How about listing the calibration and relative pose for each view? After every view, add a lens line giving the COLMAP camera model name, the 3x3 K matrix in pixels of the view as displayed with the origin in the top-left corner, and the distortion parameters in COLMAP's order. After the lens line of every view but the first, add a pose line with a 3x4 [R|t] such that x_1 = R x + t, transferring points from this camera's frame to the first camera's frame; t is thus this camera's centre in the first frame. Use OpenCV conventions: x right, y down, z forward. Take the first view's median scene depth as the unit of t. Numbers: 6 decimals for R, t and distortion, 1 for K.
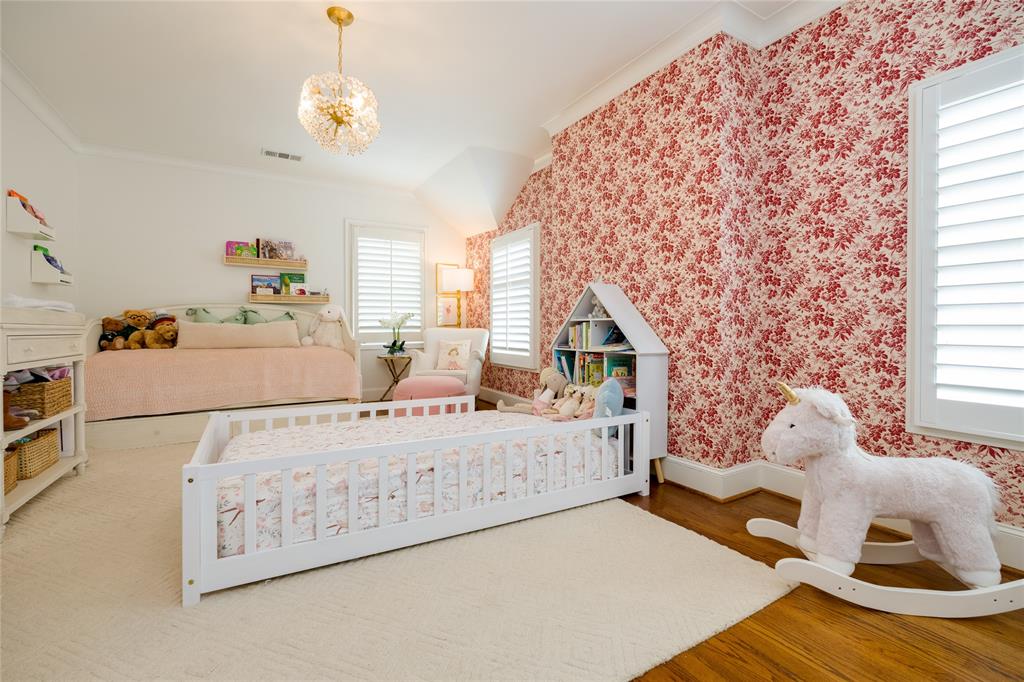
lens RADIAL K [[462.2, 0, 513.7], [0, 462.2, 327.4], [0, 0, 1]] dist [-0.000155, -0.000008]
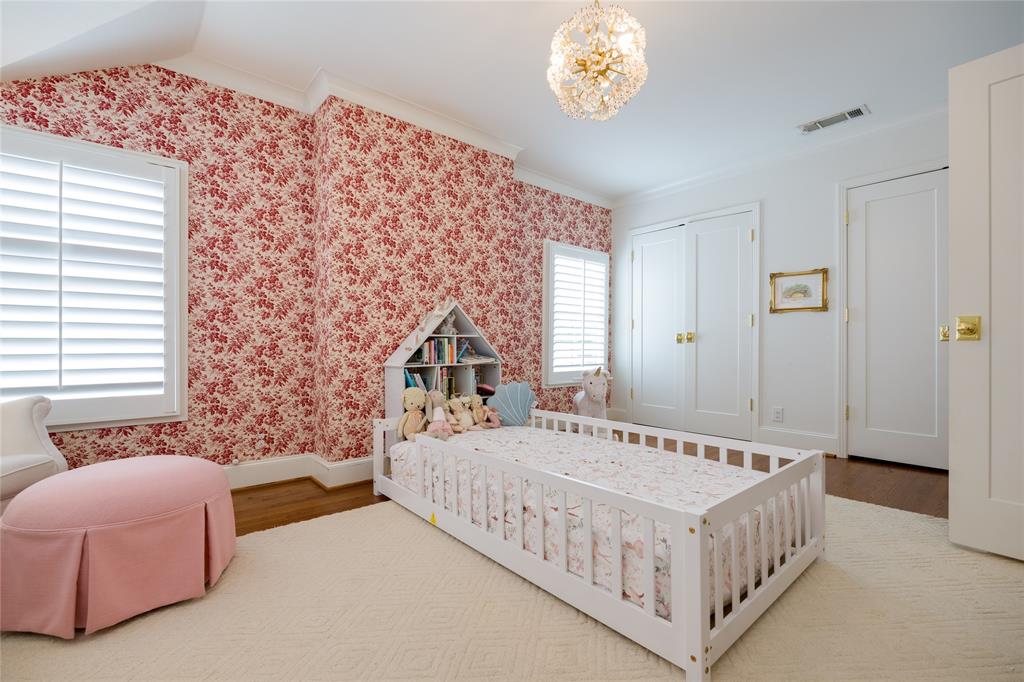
lens RADIAL K [[454.5, 0, 512.0], [0, 454.5, 341.0], [0, 0, 1]] dist [-0.000561, -0.000027]
pose [[-0.203447, 0.005856, 0.979068, -0.792004], [-0.001183, 0.999980, -0.006227, 0.001426], [-0.979085, -0.002425, -0.203436, 0.951736]]
